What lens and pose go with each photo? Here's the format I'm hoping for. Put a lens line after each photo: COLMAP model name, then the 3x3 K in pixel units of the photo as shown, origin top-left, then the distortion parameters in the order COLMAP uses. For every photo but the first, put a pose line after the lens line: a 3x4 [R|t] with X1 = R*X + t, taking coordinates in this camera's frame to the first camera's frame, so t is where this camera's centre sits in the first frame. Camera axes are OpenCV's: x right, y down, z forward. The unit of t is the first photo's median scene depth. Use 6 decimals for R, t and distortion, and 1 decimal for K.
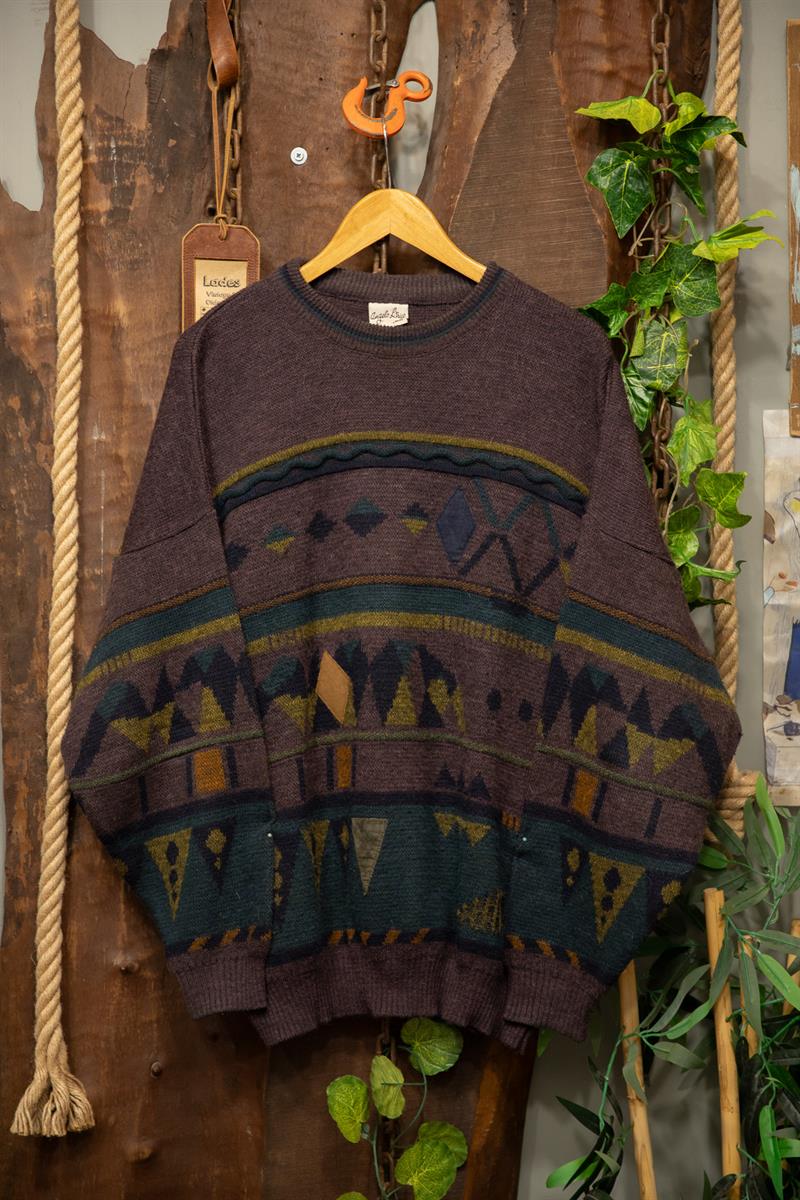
lens RADIAL K [[2258.2, 0, 400.4], [0, 2258.2, 606.8], [0, 0, 1]] dist [0.191461, 0.114514]
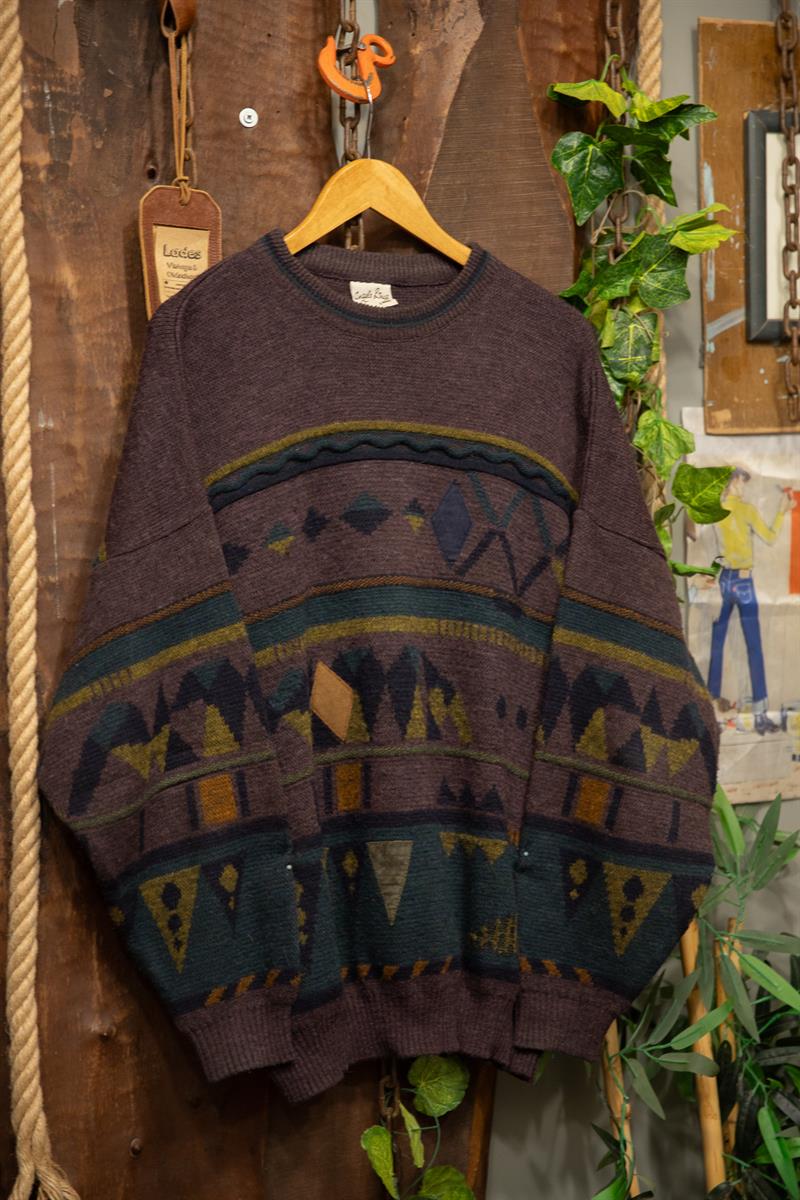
lens RADIAL K [[2258.2, 0, 400.4], [0, 2258.2, 606.8], [0, 0, 1]] dist [0.191461, 0.114514]
pose [[0.911591, -0.020672, 0.410579, -0.377730], [0.028826, 0.999491, -0.013677, 0.011010], [-0.410087, 0.024303, 0.911723, 0.157190]]
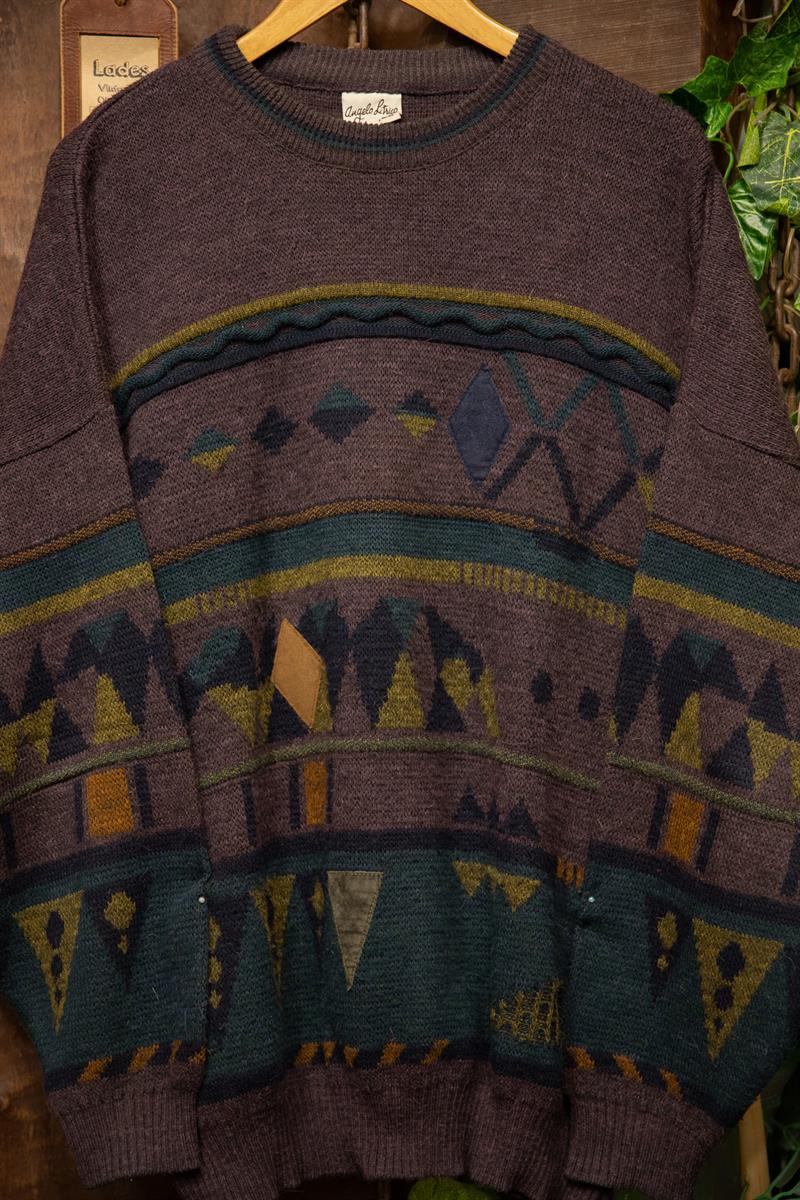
lens RADIAL K [[2204.8, 0, 404.6], [0, 2204.8, 607.9], [0, 0, 1]] dist [0.162105, 0.156127]
pose [[0.999875, -0.015804, 0.001069, 0.001310], [0.015823, 0.999638, -0.021764, 0.031076], [-0.000724, 0.021778, 0.999763, 0.354582]]
